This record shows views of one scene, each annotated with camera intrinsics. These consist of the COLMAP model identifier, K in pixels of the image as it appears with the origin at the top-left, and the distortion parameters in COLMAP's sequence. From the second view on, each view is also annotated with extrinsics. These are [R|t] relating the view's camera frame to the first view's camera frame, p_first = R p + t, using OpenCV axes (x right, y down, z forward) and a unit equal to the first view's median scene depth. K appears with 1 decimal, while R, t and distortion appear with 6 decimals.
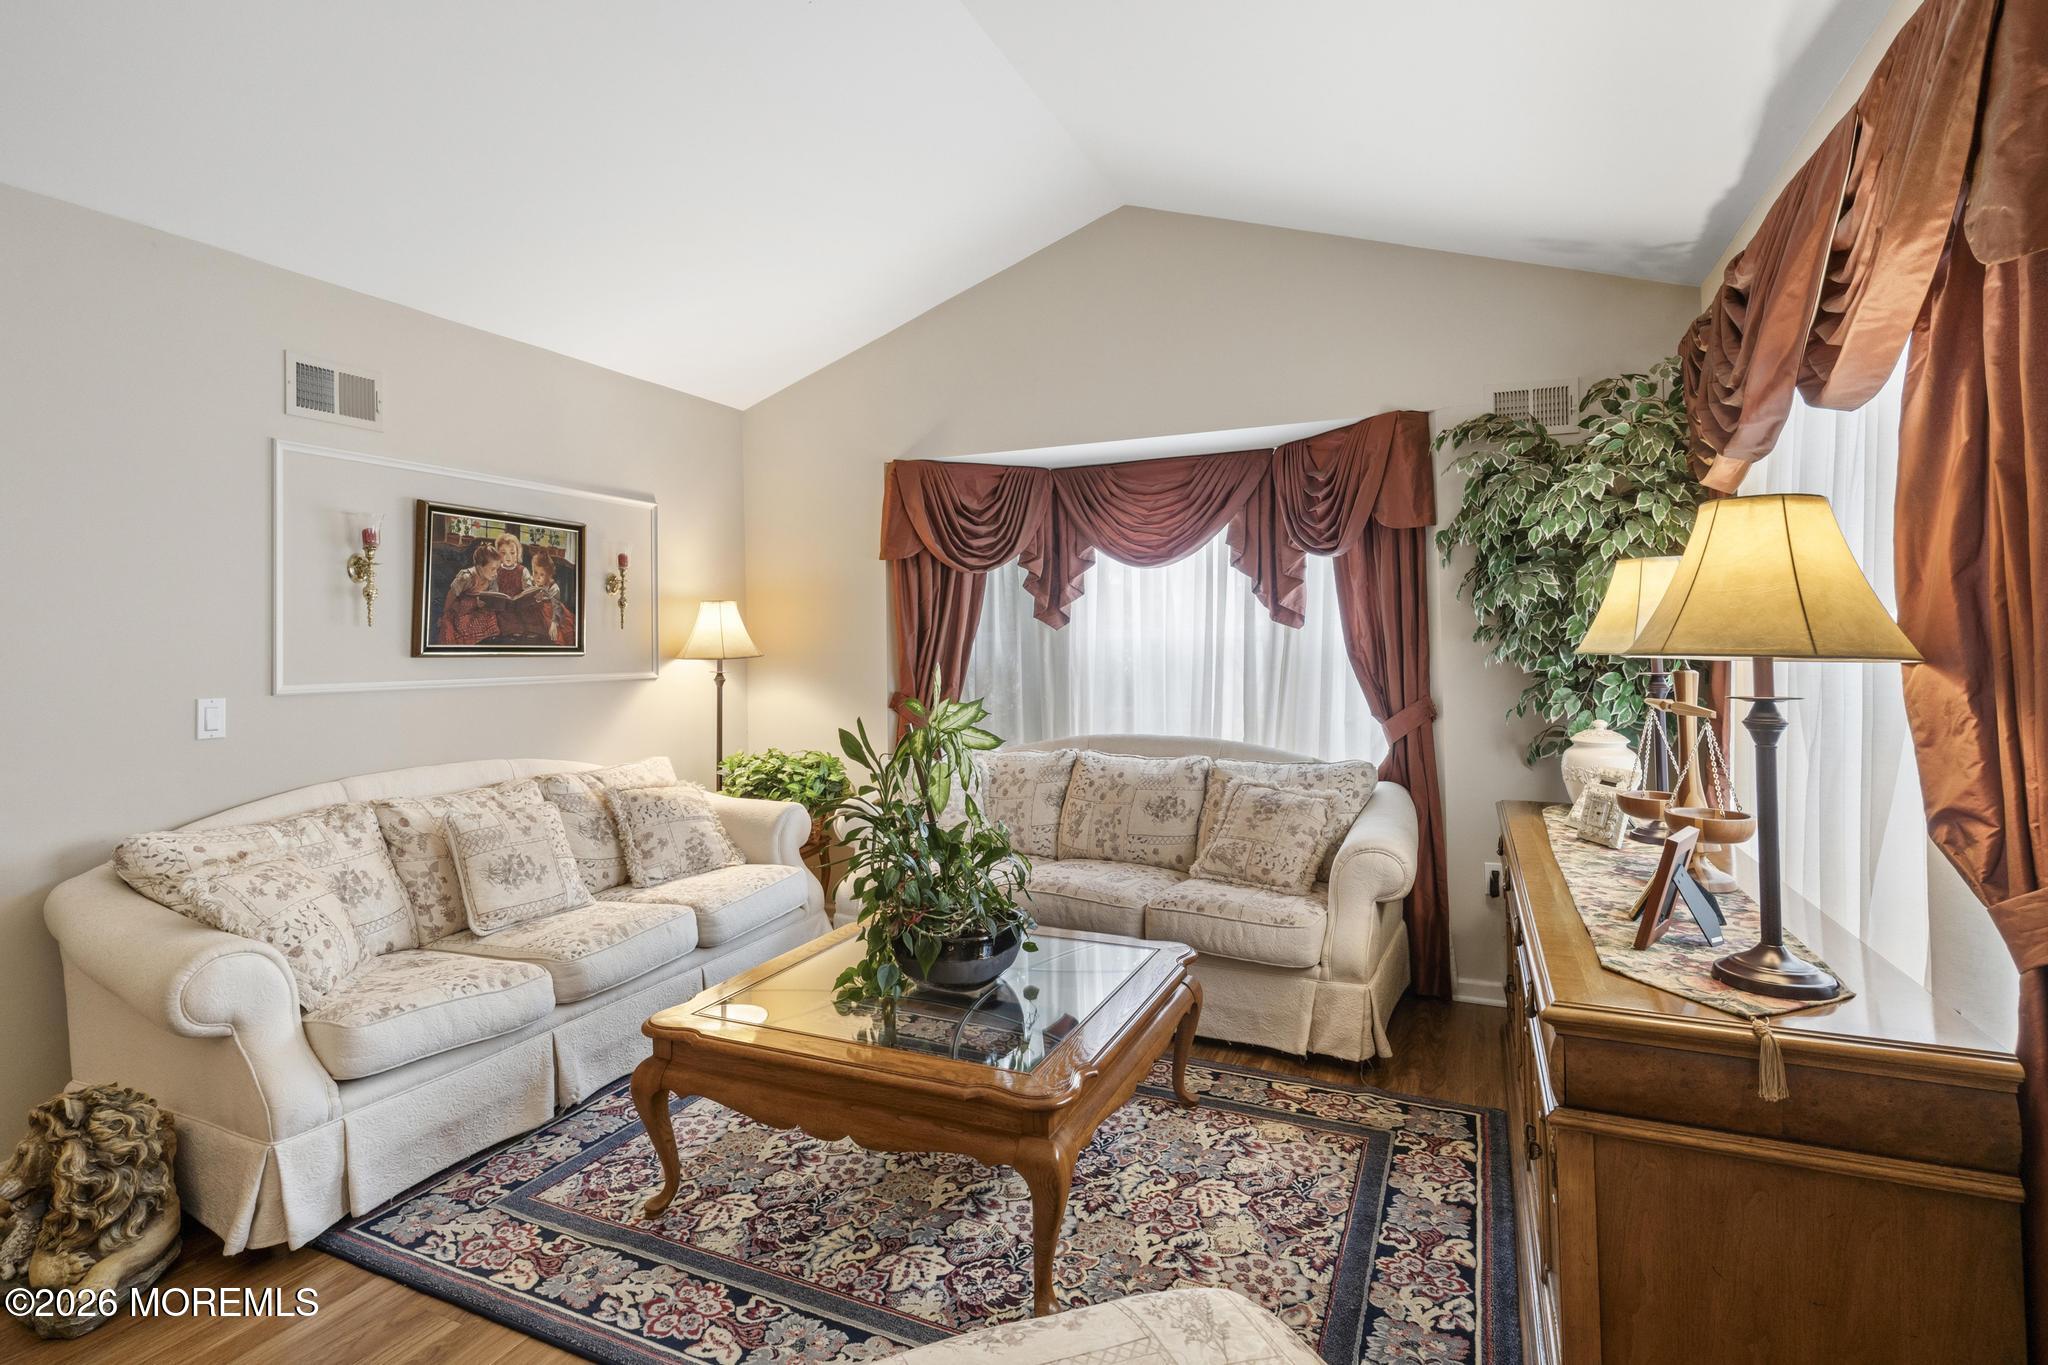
lens RADIAL K [[987.1, 0, 1005.1], [0, 987.1, 633.7], [0, 0, 1]] dist [-0.003943, 0.001341]
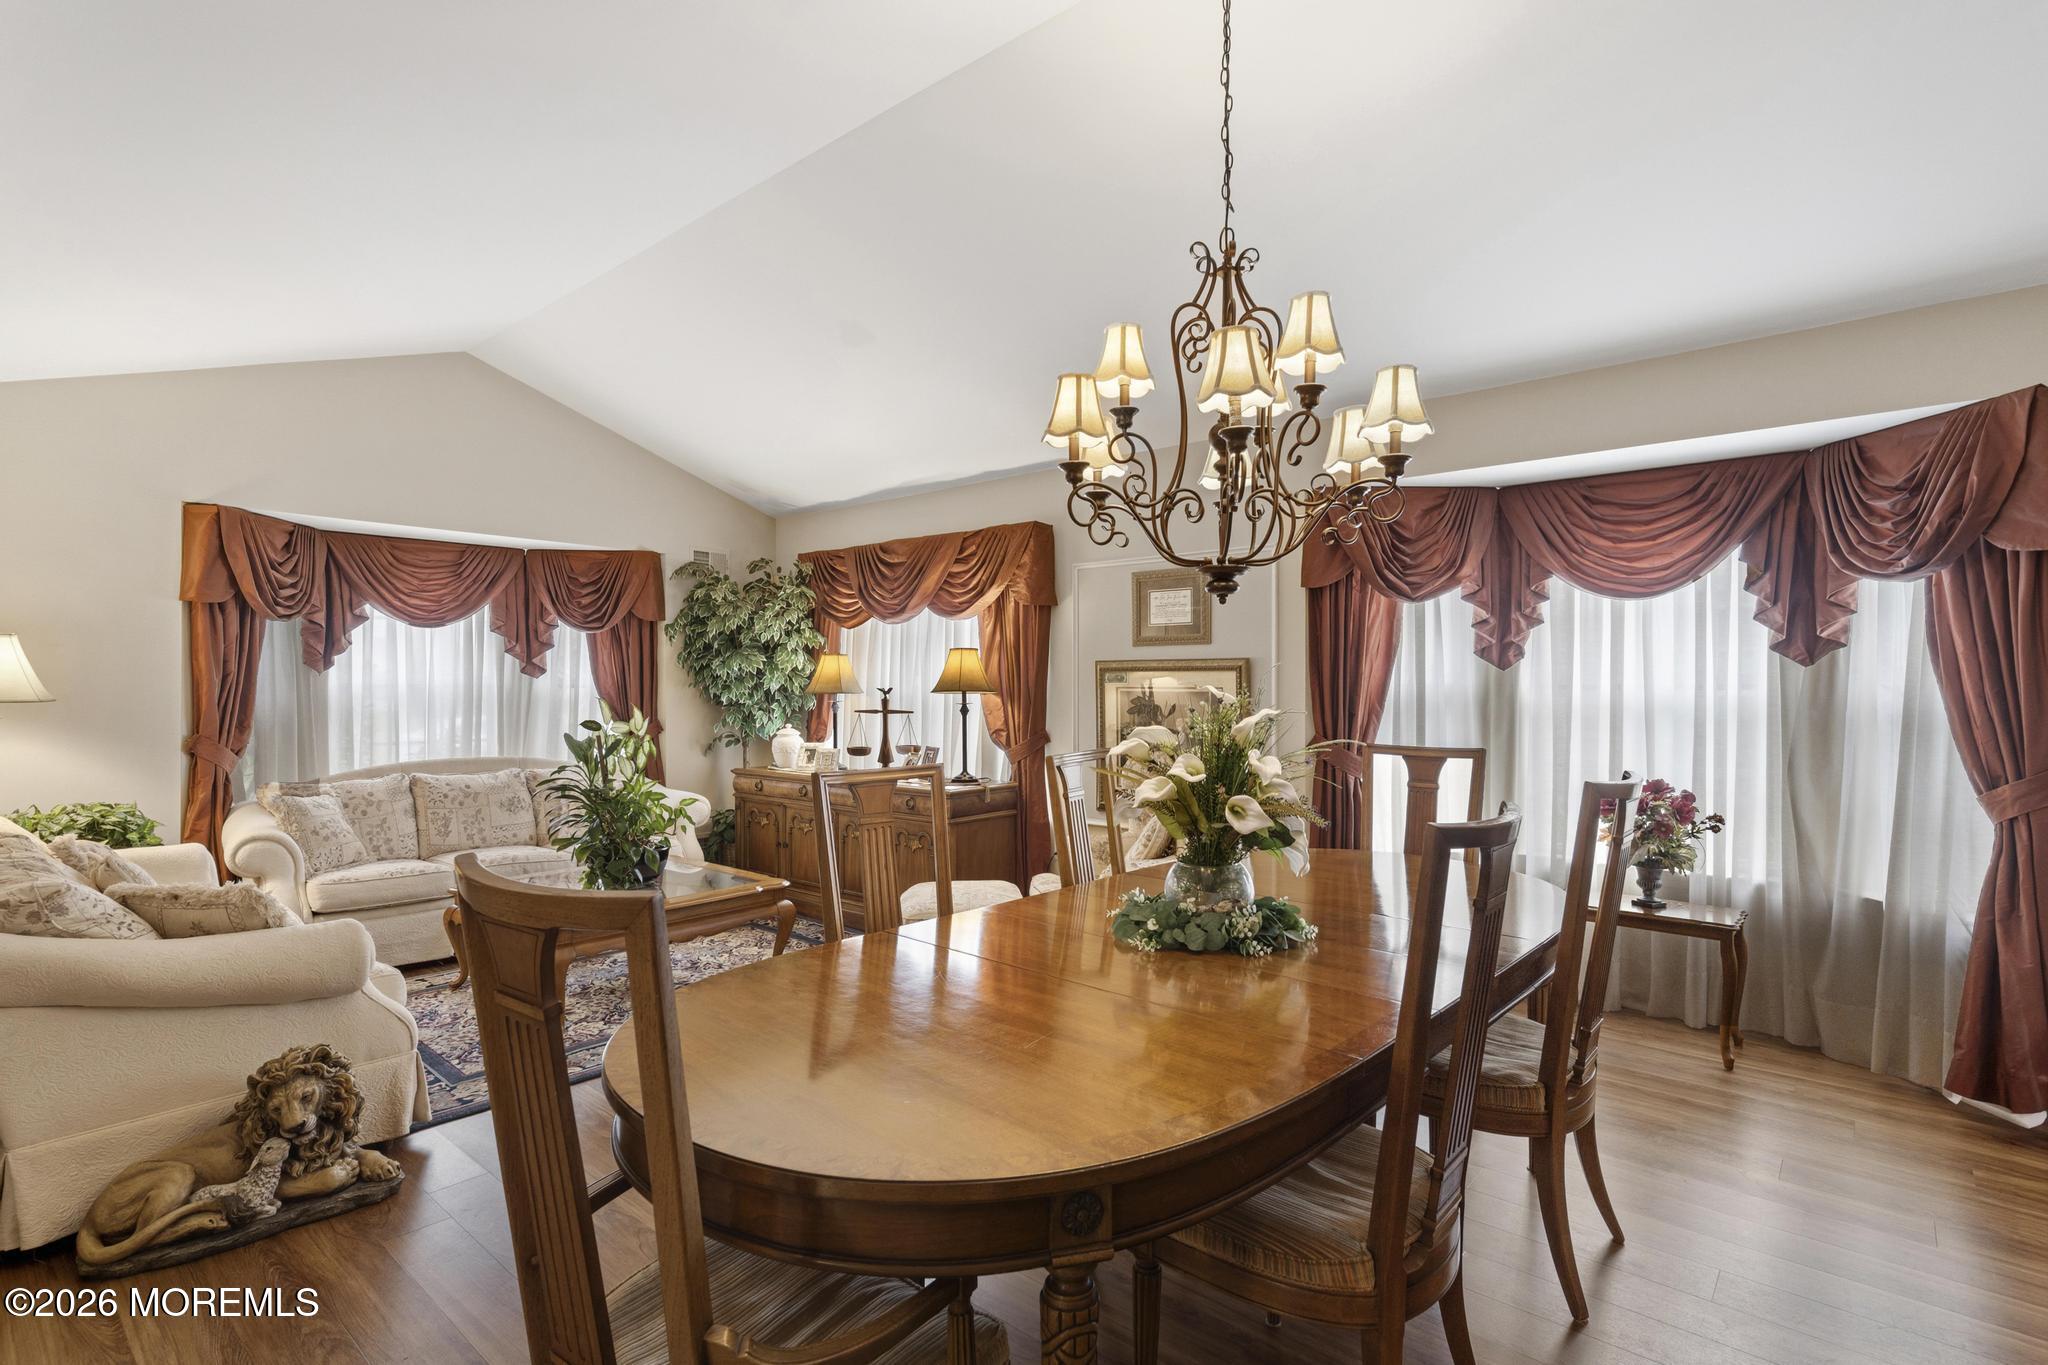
lens RADIAL K [[987.1, 0, 1039.2], [0, 987.1, 673.0], [0, 0, 1]] dist [-0.003943, 0.001341]
pose [[0.282688, 0.020198, 0.958999, -1.013100], [-0.010960, 0.999781, -0.017826, 0.006275], [-0.959149, -0.005472, 0.282847, -0.117680]]
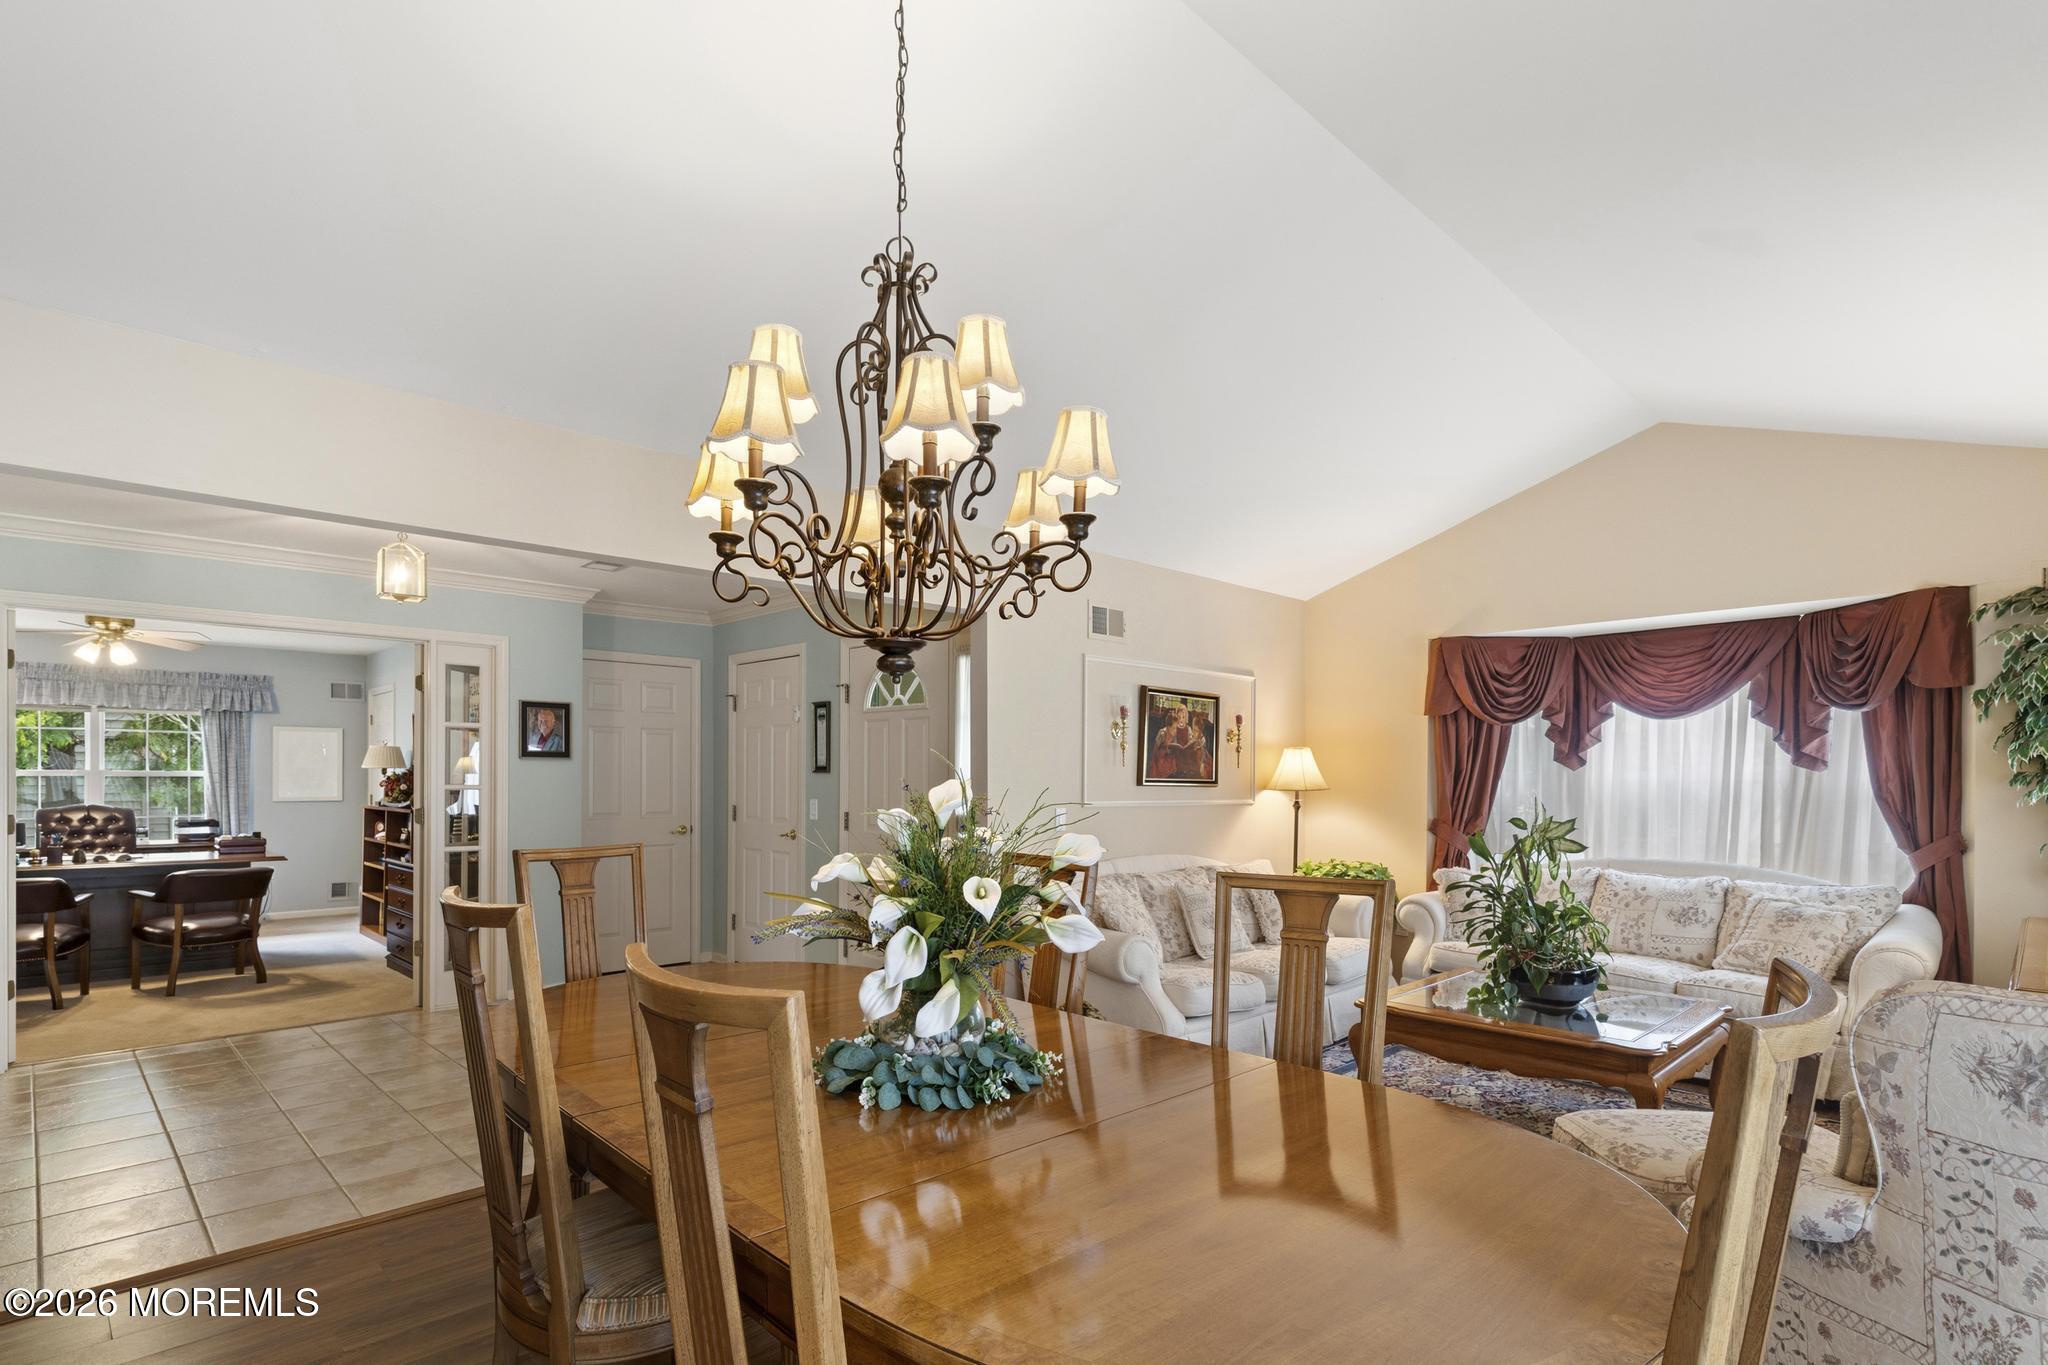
lens RADIAL K [[987.1, 0, 1022.3], [0, 987.1, 801.0], [0, 0, 1]] dist [-0.003943, 0.001341]
pose [[0.931043, 0.020747, -0.364320, -0.175826], [-0.008796, 0.999368, 0.034433, -0.003865], [0.364804, -0.028854, 0.930637, -0.478634]]
